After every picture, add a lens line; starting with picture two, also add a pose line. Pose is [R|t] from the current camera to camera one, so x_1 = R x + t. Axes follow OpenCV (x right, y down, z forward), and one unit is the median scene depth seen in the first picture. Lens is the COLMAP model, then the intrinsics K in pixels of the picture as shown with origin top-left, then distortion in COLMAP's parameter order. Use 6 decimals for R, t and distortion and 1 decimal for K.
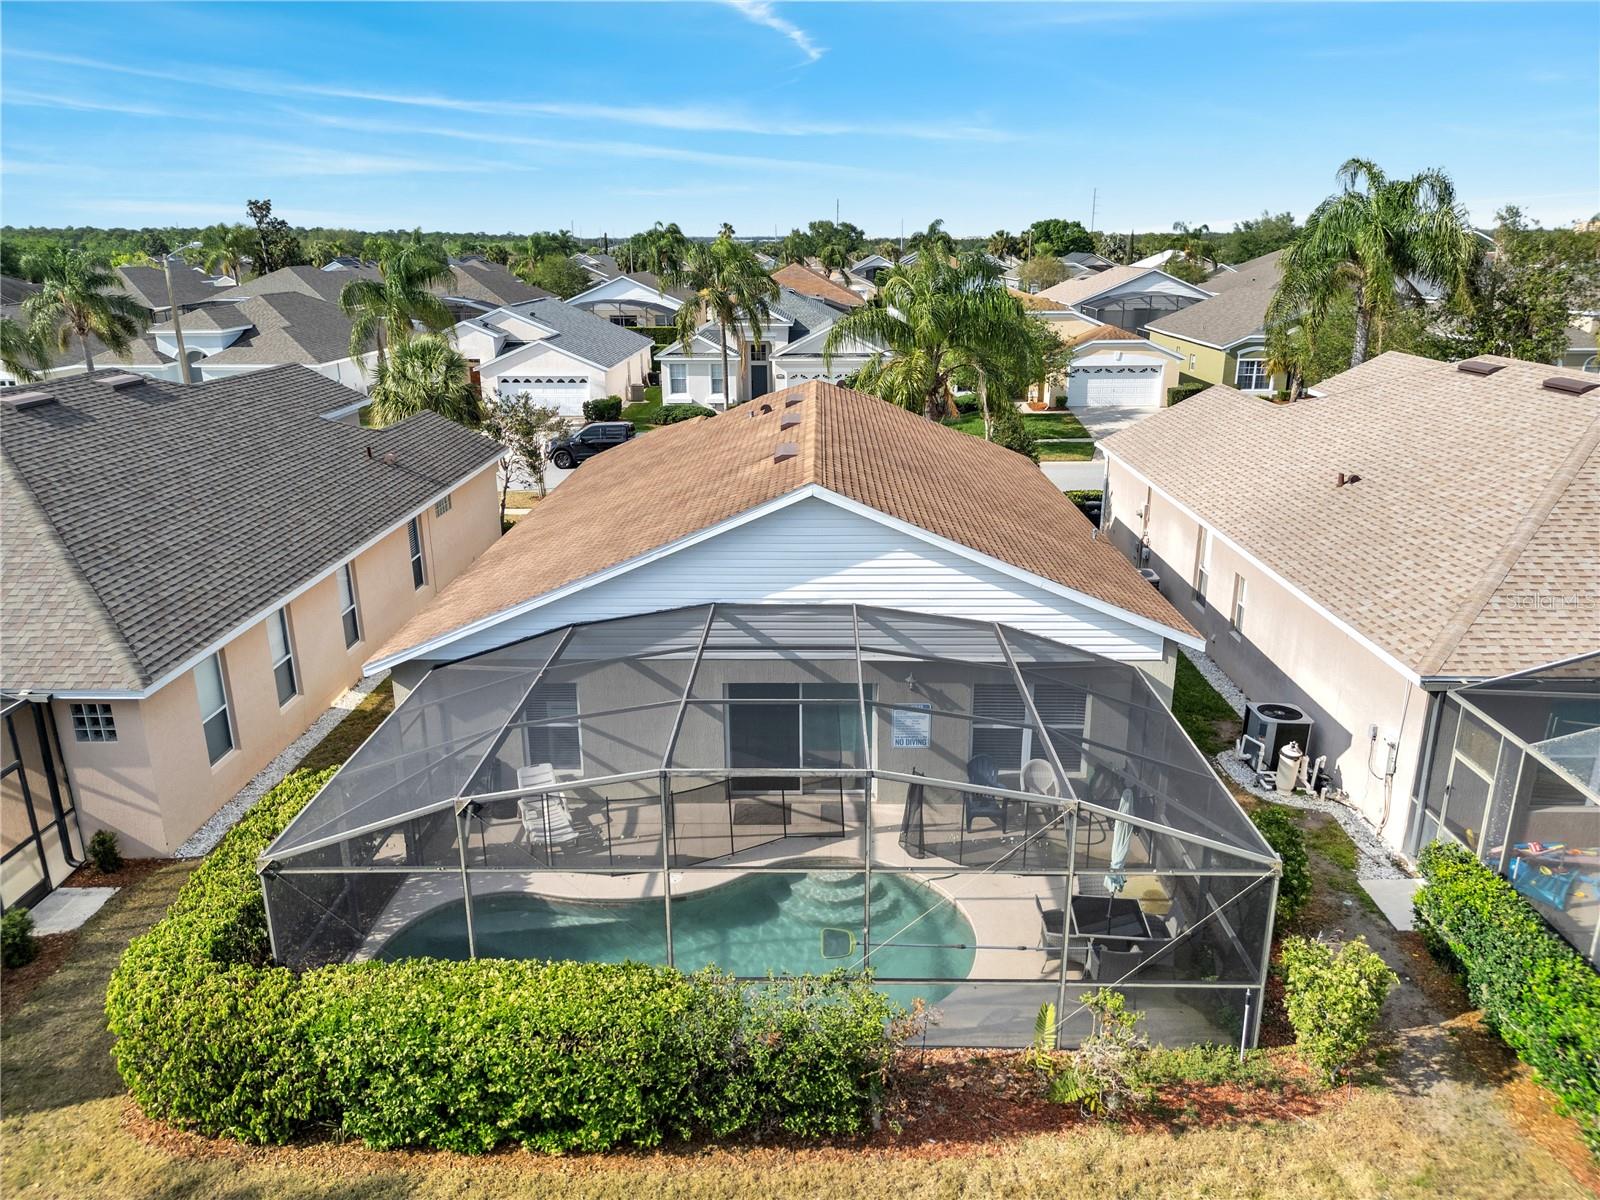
lens RADIAL K [[1122.3, 0, 808.9], [0, 1122.3, 601.2], [0, 0, 1]] dist [0.064934, -0.062070]
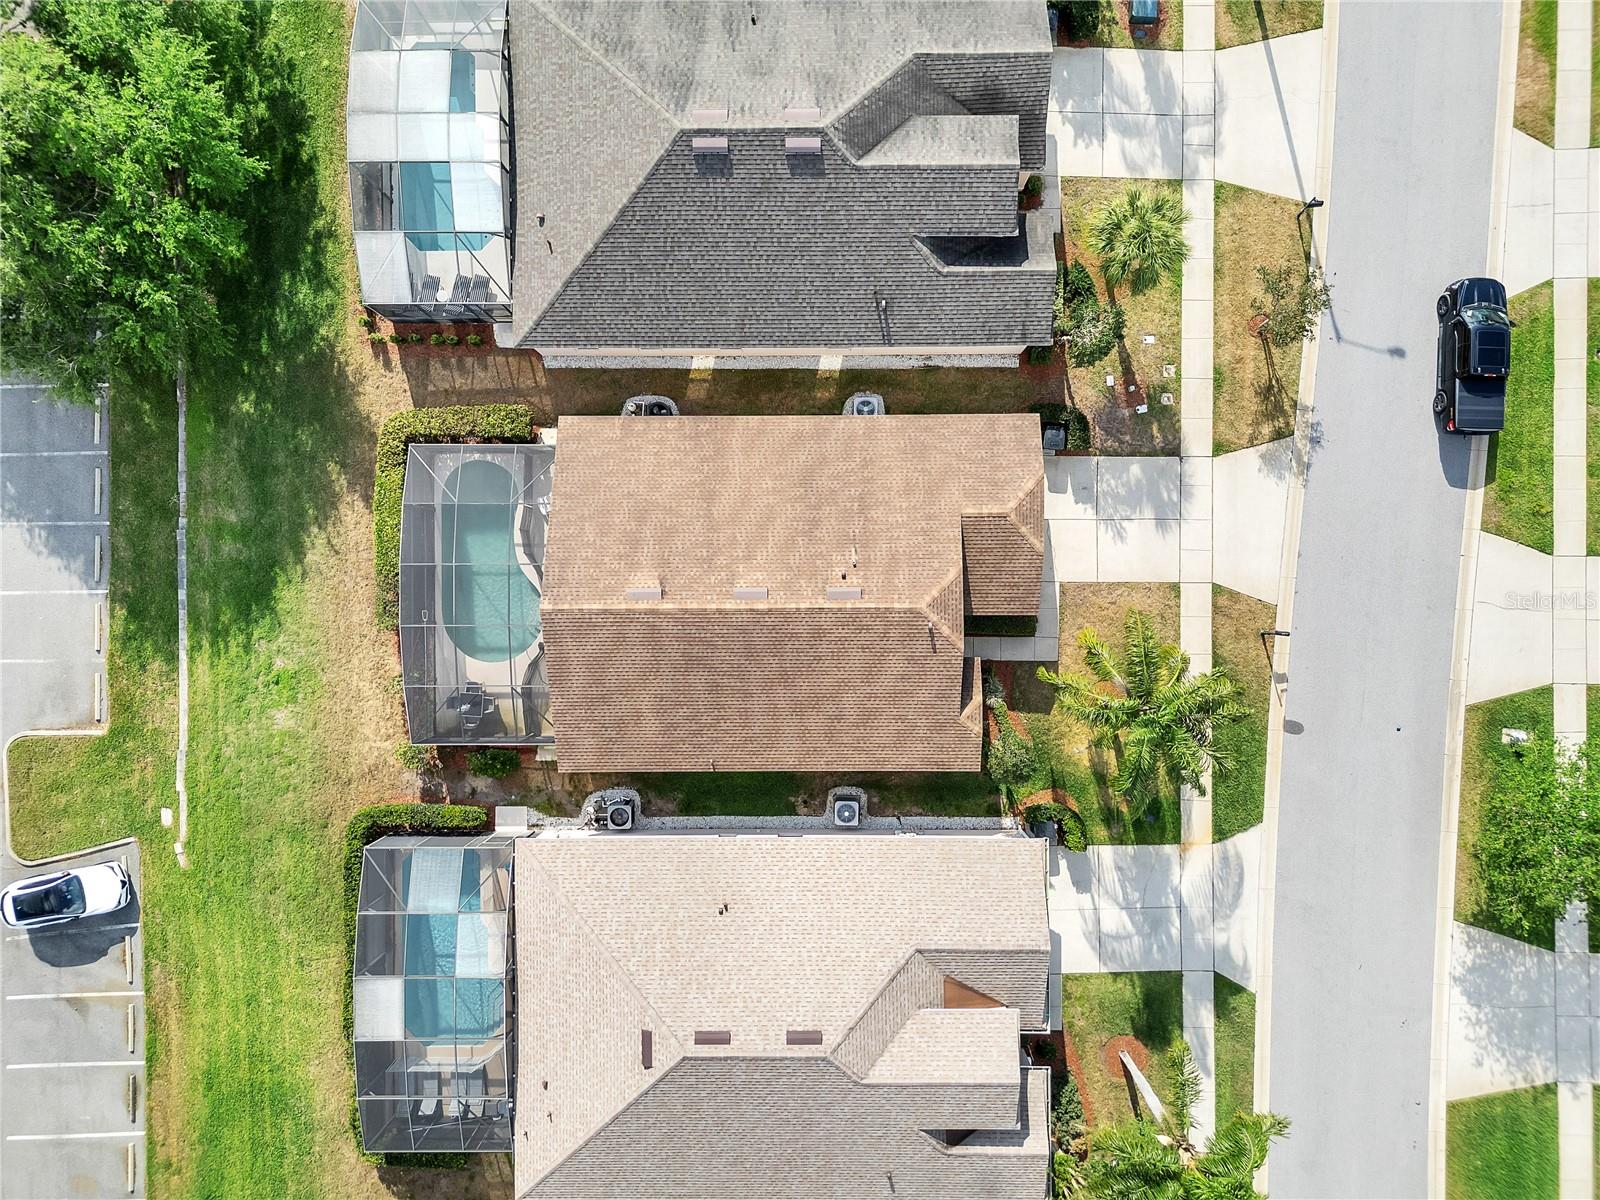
lens RADIAL K [[1122.3, 0, 802.1], [0, 1122.3, 599.0], [0, 0, 1]] dist [0.064934, -0.062070]
pose [[0.013648, 0.999801, 0.014530, -0.039557], [-0.284305, -0.010052, 0.958681, -2.316909], [0.958637, -0.017215, 0.284112, 0.803715]]
